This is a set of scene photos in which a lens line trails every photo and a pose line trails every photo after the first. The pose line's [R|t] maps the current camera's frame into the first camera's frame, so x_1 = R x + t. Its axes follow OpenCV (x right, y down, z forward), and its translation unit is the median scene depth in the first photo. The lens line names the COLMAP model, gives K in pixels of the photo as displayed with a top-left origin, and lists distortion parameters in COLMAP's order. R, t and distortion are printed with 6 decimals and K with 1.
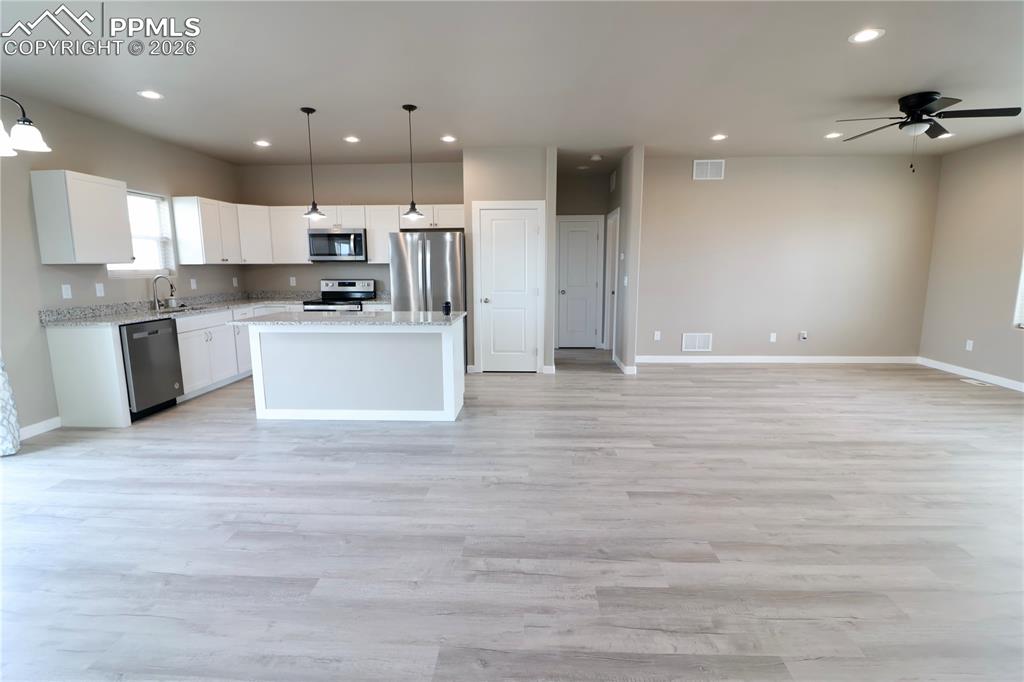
lens RADIAL K [[475.6, 0, 509.2], [0, 475.6, 338.8], [0, 0, 1]] dist [-0.001544, -0.011109]
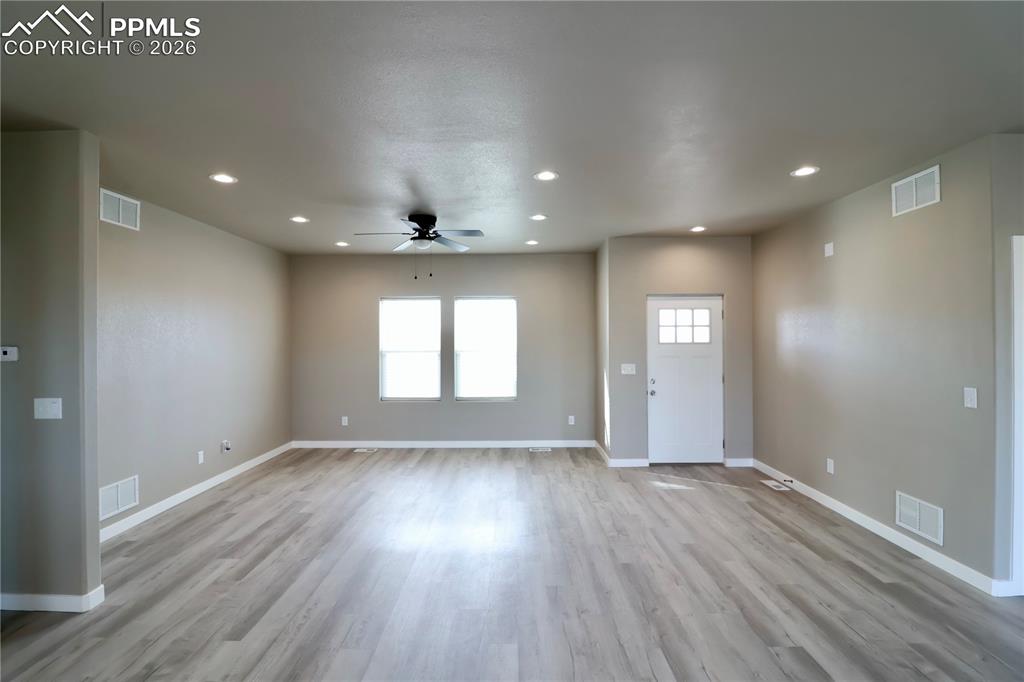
lens RADIAL K [[475.6, 0, 511.5], [0, 475.6, 337.9], [0, 0, 1]] dist [-0.001544, -0.011109]
pose [[-0.046831, 0.008260, 0.998869, -0.309961], [0.157926, 0.987451, -0.000761, -0.167825], [-0.986340, 0.157712, -0.047547, 0.822794]]
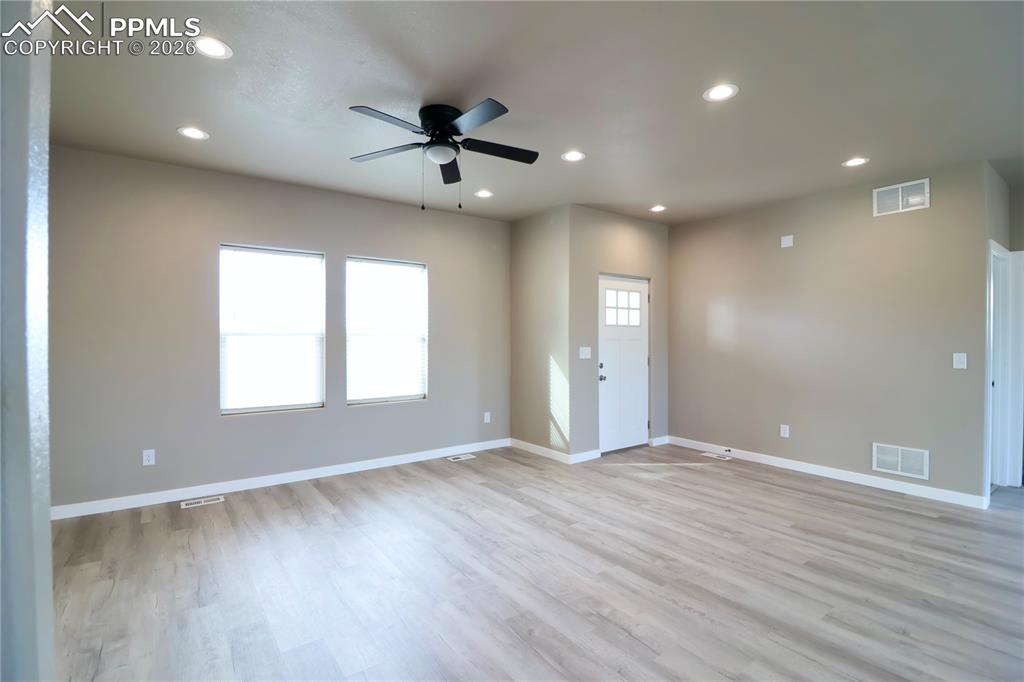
lens RADIAL K [[475.6, 0, 508.4], [0, 475.6, 341.1], [0, 0, 1]] dist [-0.001544, -0.011109]
pose [[-0.633926, -0.002085, 0.773391, 0.201485], [0.119805, 0.987661, 0.100863, -0.205906], [-0.764058, 0.156596, -0.625854, 1.350696]]
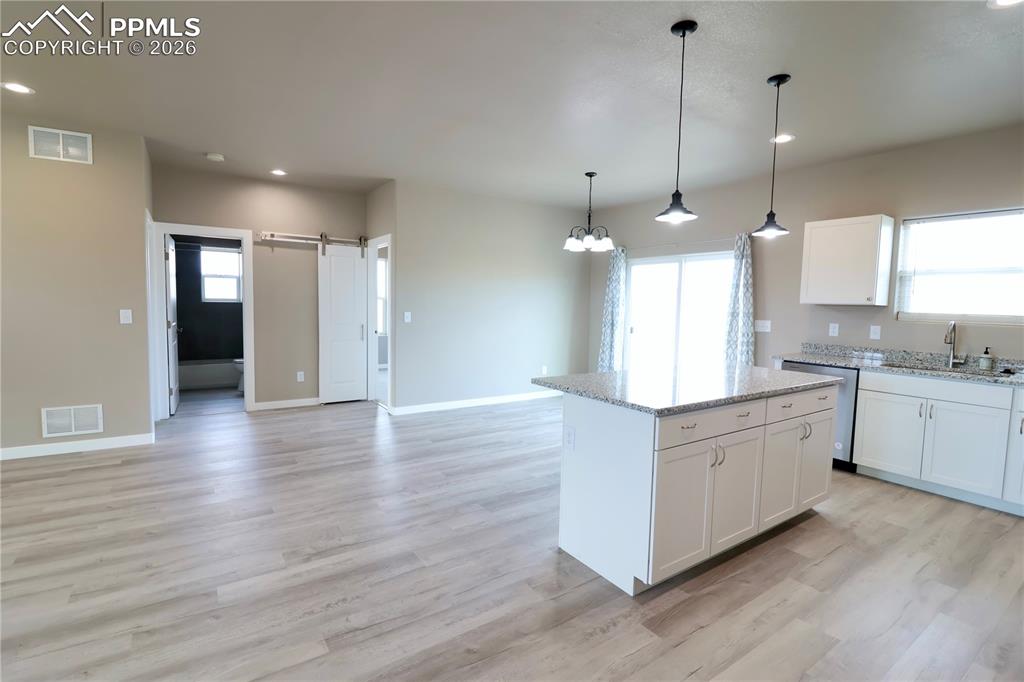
lens RADIAL K [[475.6, 0, 510.4], [0, 475.6, 336.9], [0, 0, 1]] dist [-0.001544, -0.011109]
pose [[-0.797049, 0.031451, -0.603095, 0.306341], [-0.109404, 0.974600, 0.195413, -0.213136], [0.593922, 0.221734, -0.773363, 1.381774]]
